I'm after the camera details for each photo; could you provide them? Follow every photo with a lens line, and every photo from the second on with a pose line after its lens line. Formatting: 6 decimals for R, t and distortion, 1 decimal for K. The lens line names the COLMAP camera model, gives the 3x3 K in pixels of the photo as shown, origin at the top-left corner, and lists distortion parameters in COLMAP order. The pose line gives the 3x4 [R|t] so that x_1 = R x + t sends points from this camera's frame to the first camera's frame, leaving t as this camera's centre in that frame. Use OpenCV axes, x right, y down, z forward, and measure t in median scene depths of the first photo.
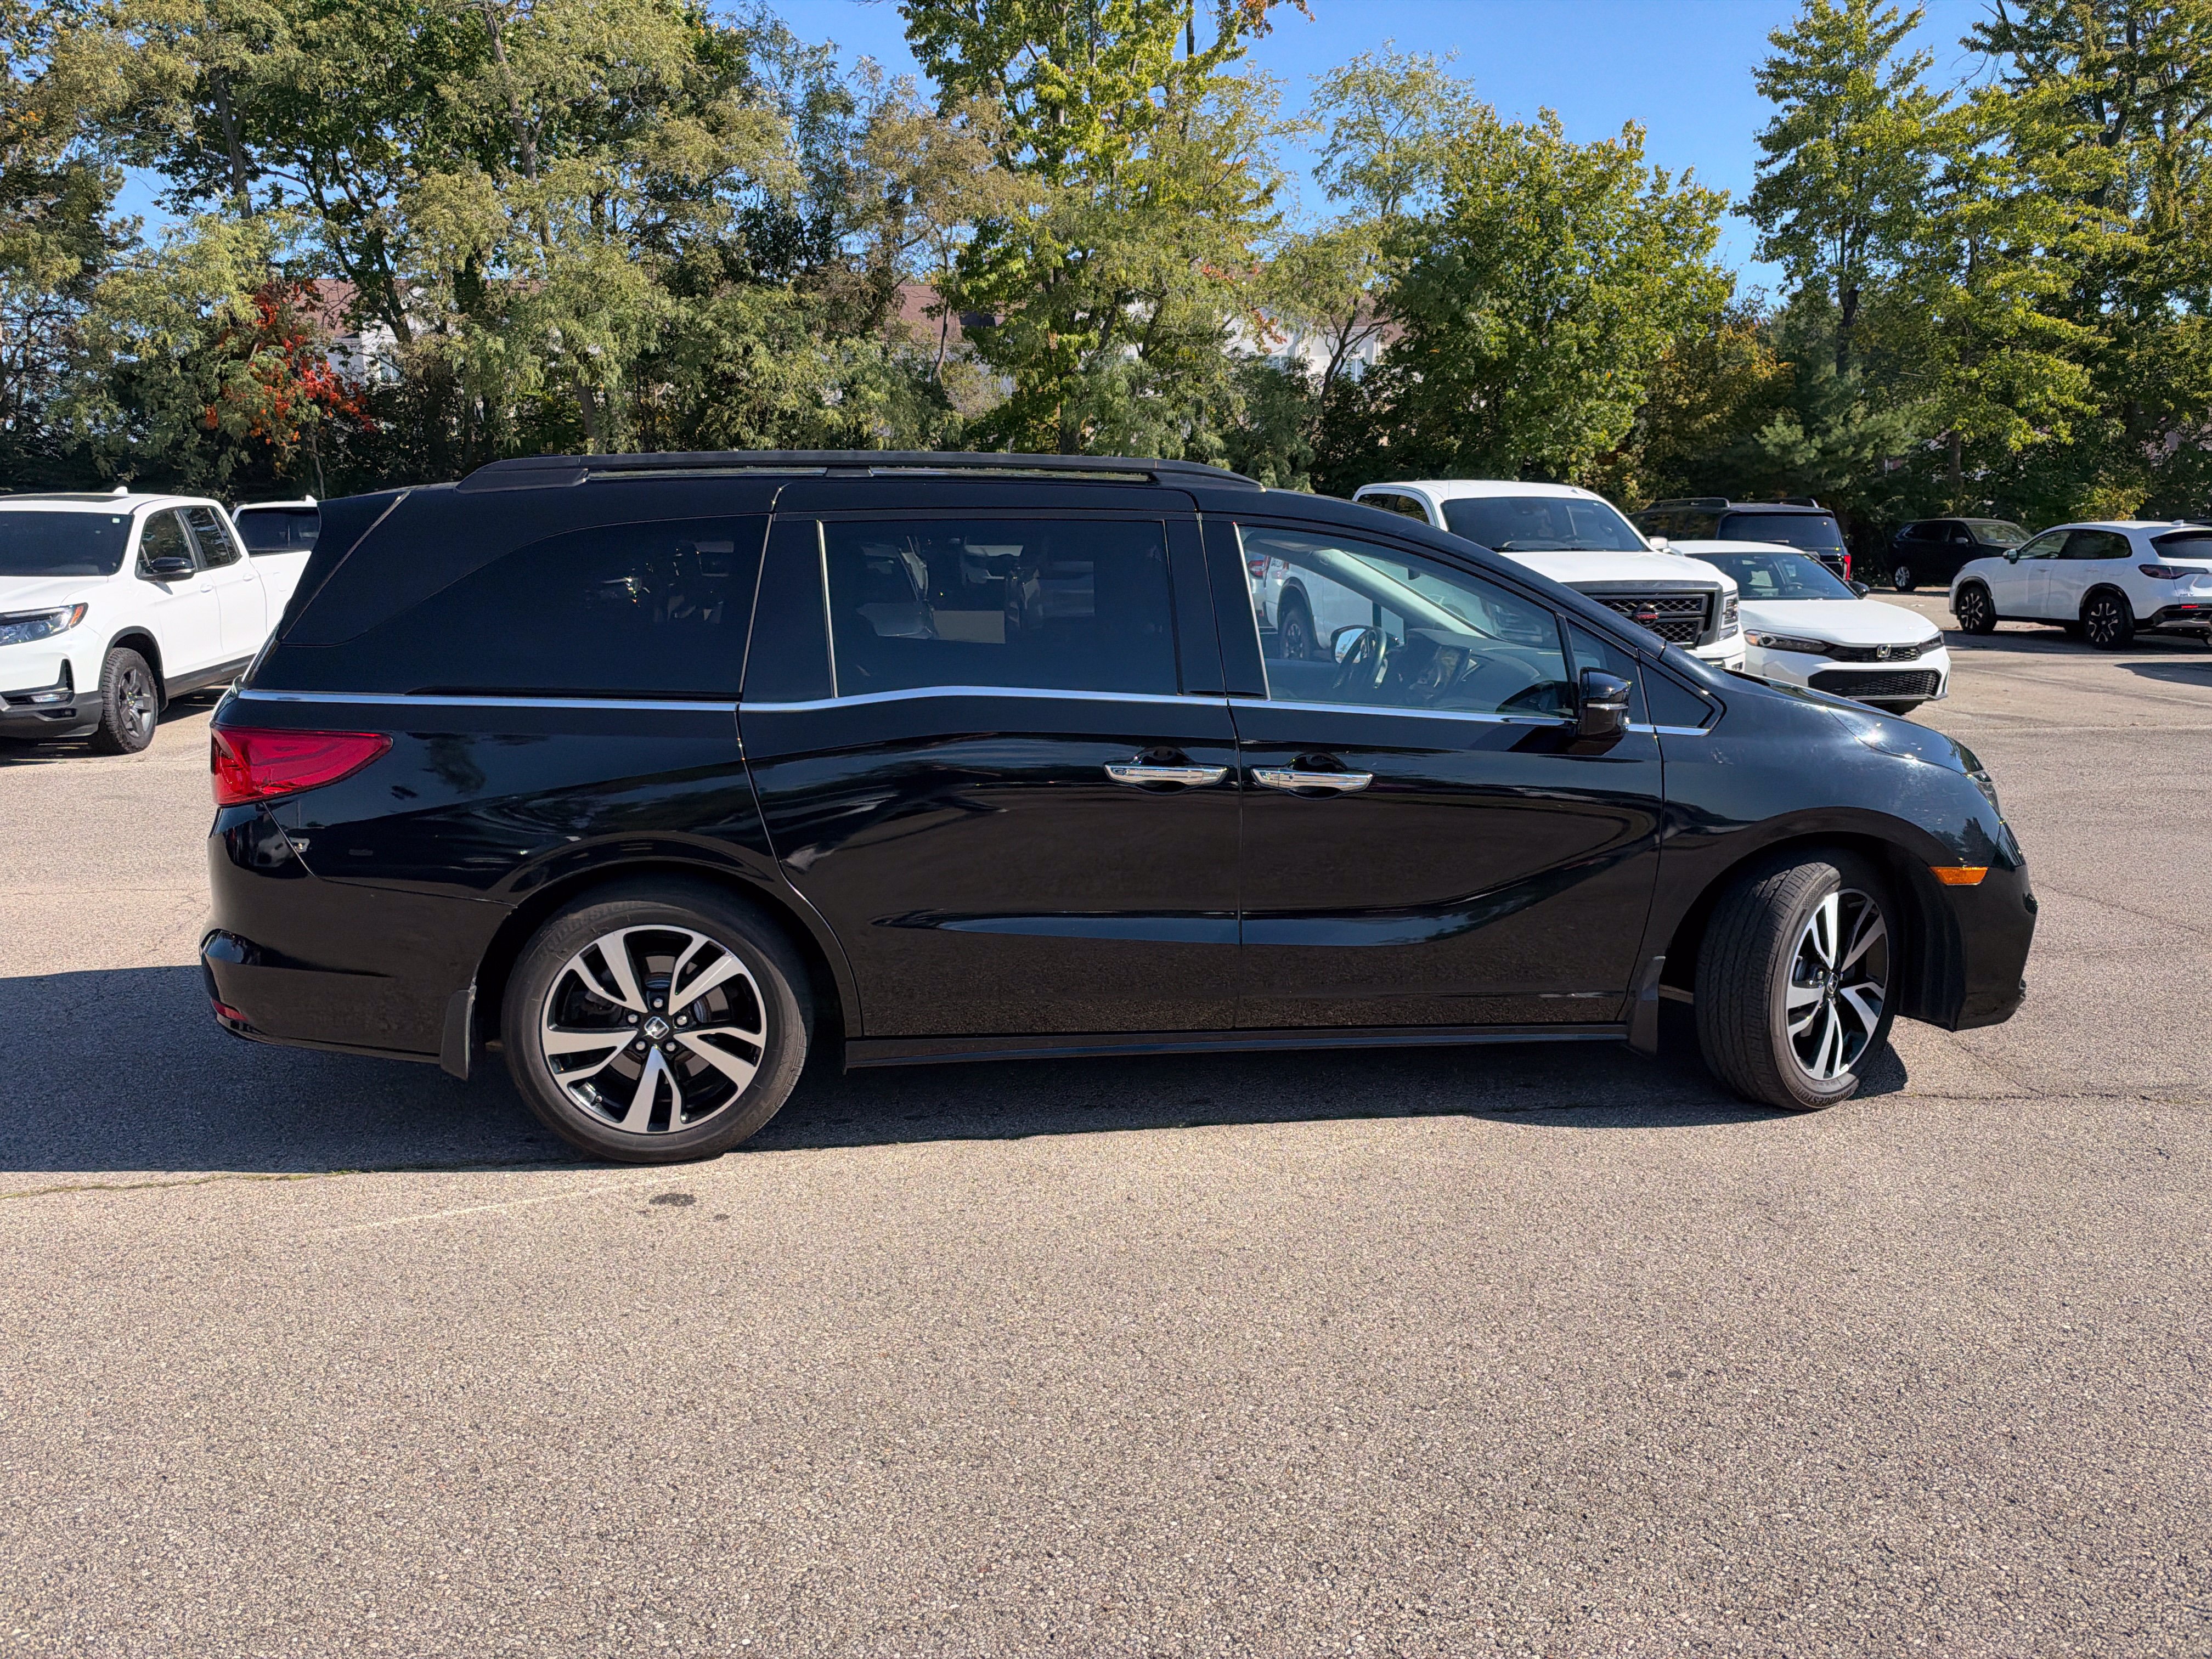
lens RADIAL K [[1624.7, 0, 1125.2], [0, 1624.7, 820.4], [0, 0, 1]] dist [0.044335, -0.079465]
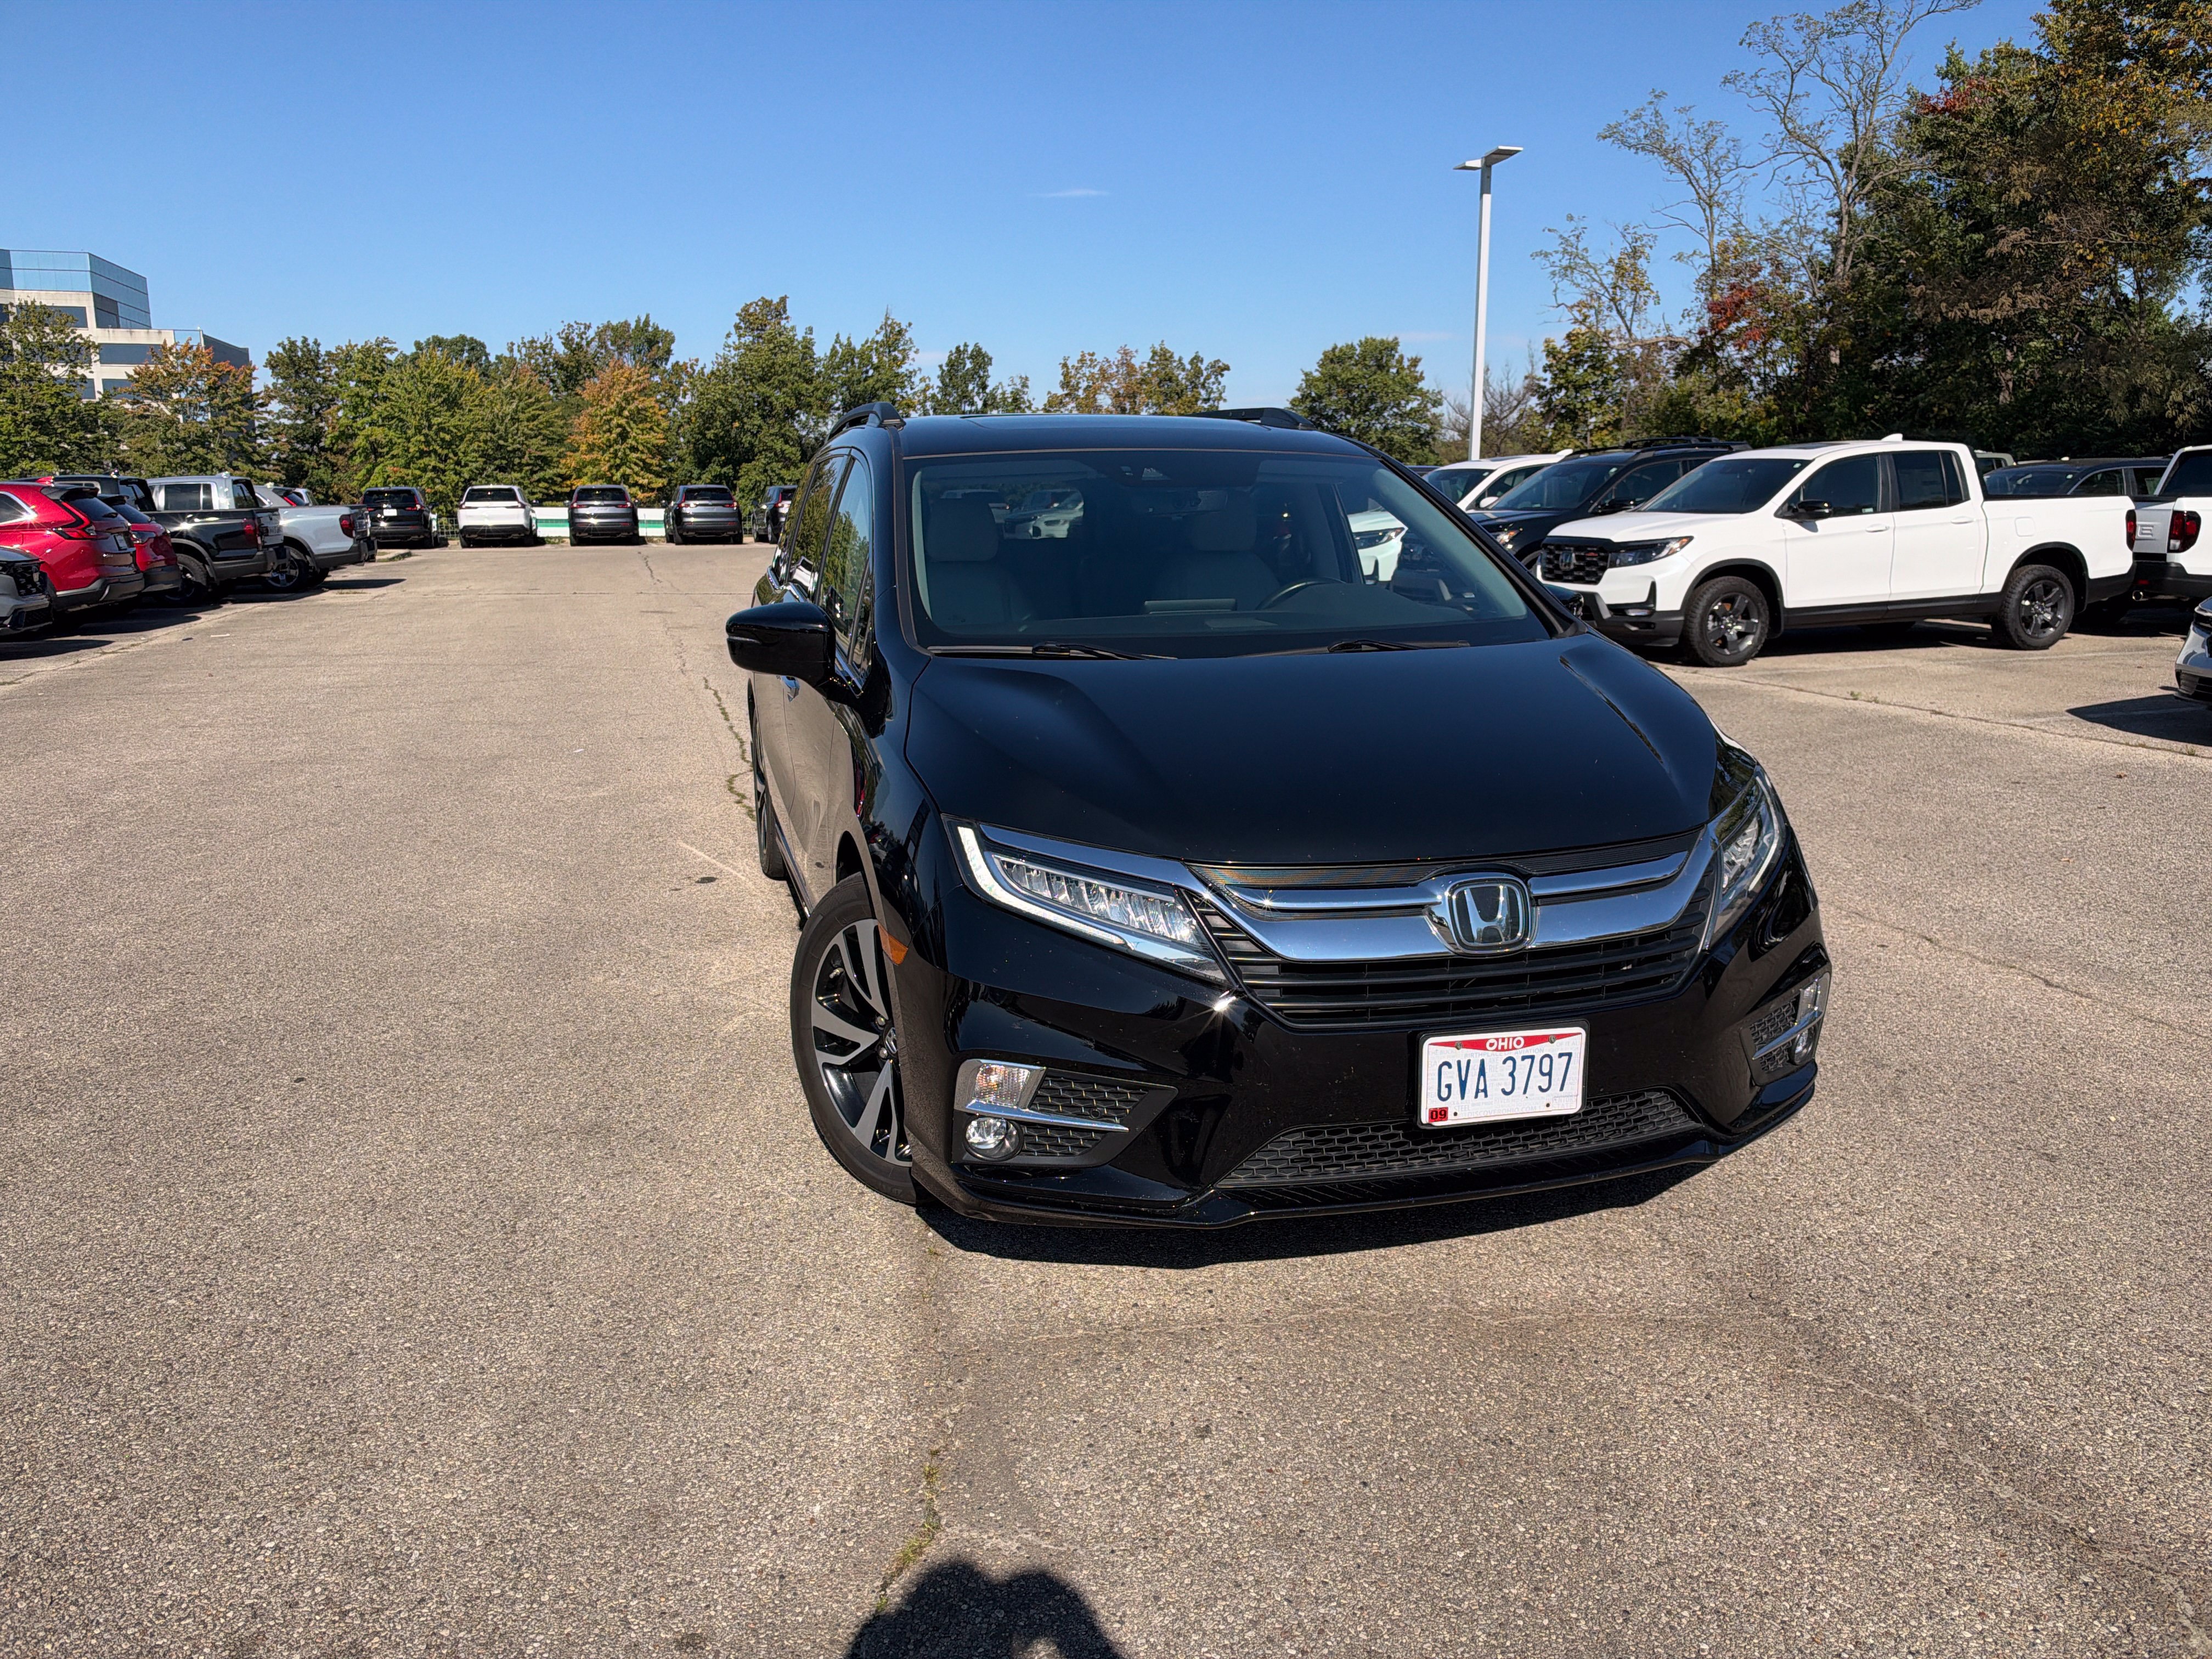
lens RADIAL K [[1650.5, 0, 1106.0], [0, 1650.5, 829.5], [0, 0, 1]] dist [-0.015151, -0.002728]
pose [[0.143512, 0.196561, -0.969932, 0.190571], [-0.164300, 0.971209, 0.172509, -0.023601], [0.975915, 0.134603, 0.171675, 0.154382]]
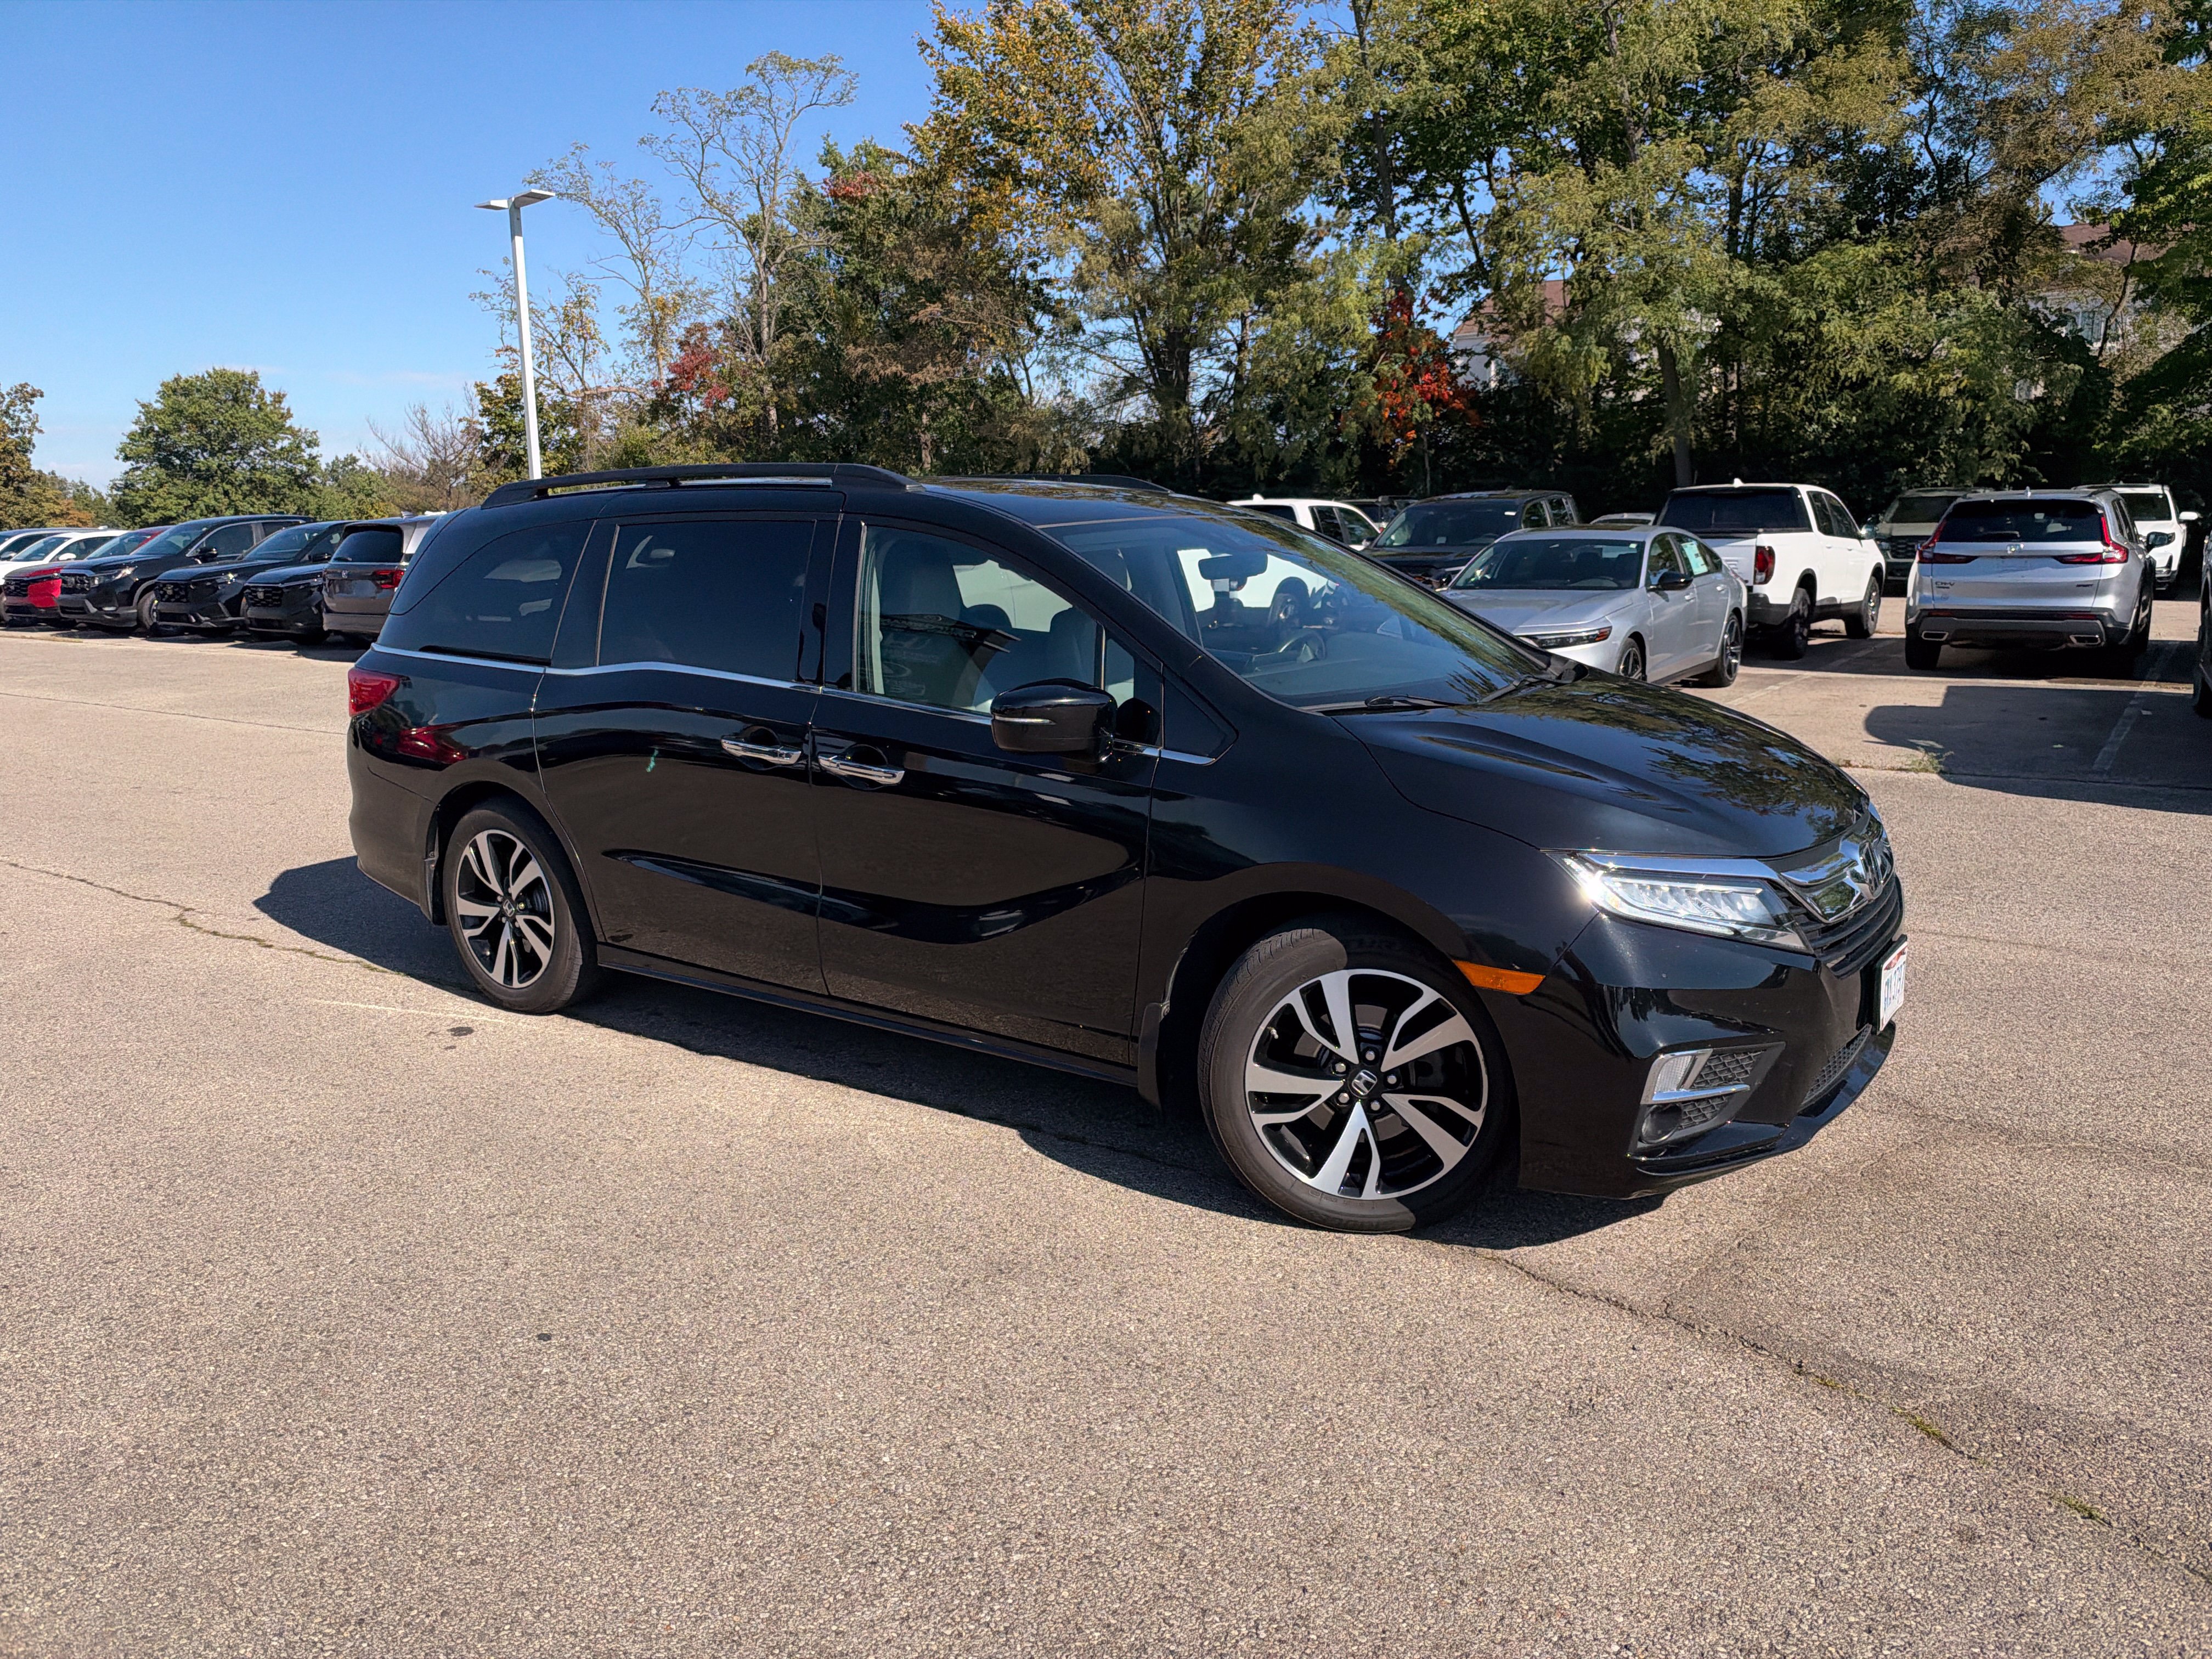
lens RADIAL K [[1634.4, 0, 1116.0], [0, 1634.4, 837.5], [0, 0, 1]] dist [0.010967, -0.026823]
pose [[0.727887, 0.119695, -0.675169, 0.142443], [-0.106016, 0.992452, 0.061648, -0.009591], [0.677452, 0.026706, 0.735082, 0.051362]]
